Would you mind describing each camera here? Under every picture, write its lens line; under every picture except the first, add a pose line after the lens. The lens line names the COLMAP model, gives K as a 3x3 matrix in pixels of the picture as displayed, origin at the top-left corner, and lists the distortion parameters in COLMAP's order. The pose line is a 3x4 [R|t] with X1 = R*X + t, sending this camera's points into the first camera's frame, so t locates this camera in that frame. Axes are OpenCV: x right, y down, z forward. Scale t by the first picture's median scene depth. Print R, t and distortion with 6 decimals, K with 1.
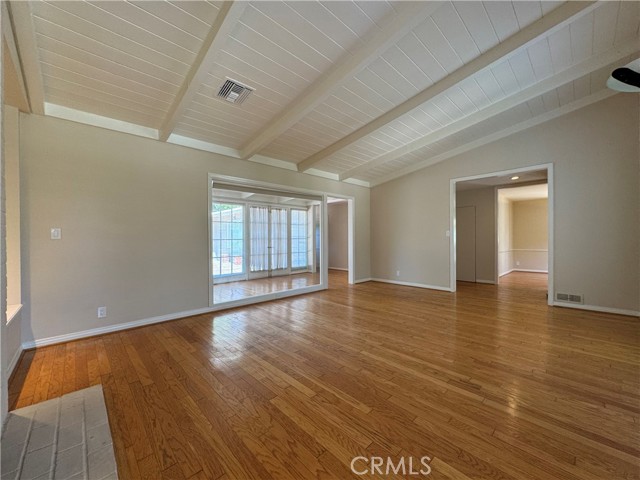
lens RADIAL K [[256.0, 0, 321.8], [0, 256.0, 239.3], [0, 0, 1]] dist [-0.001514, -0.000265]
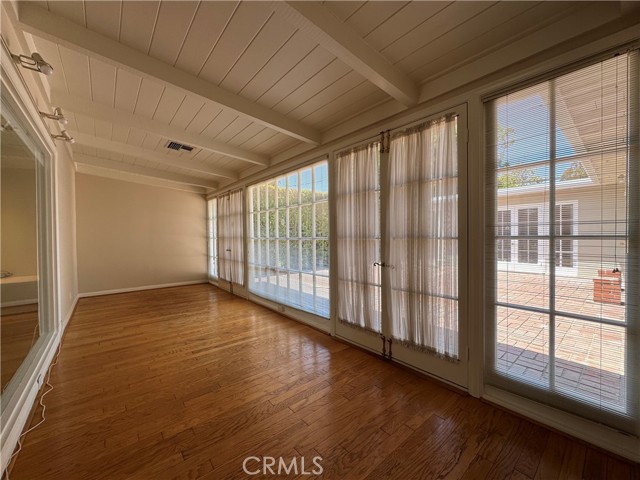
lens RADIAL K [[256.0, 0, 320.6], [0, 256.0, 241.4], [0, 0, 1]] dist [-0.001514, -0.000265]
pose [[-0.063362, 0.027388, -0.997615, 0.116007], [0.007308, 0.999609, 0.026979, -0.006967], [0.997964, -0.005582, -0.063537, 0.959842]]
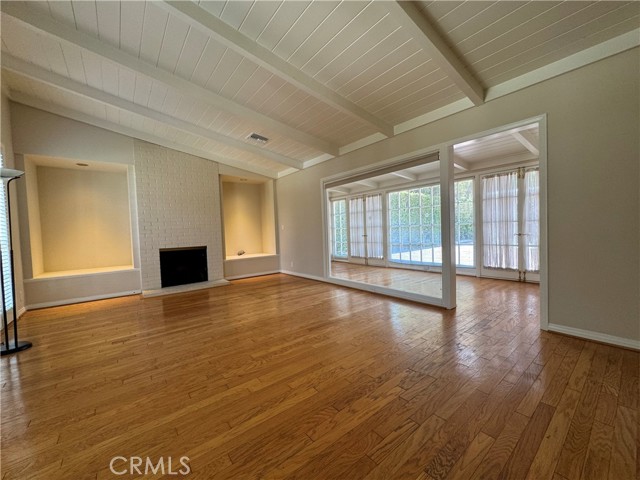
lens RADIAL K [[256.0, 0, 318.7], [0, 256.0, 240.0], [0, 0, 1]] dist [-0.001514, -0.000265]
pose [[-0.098256, 0.048151, -0.993996, 0.476294], [0.033862, 0.998412, 0.045018, -0.000287], [0.994585, -0.029235, -0.099730, 0.580965]]
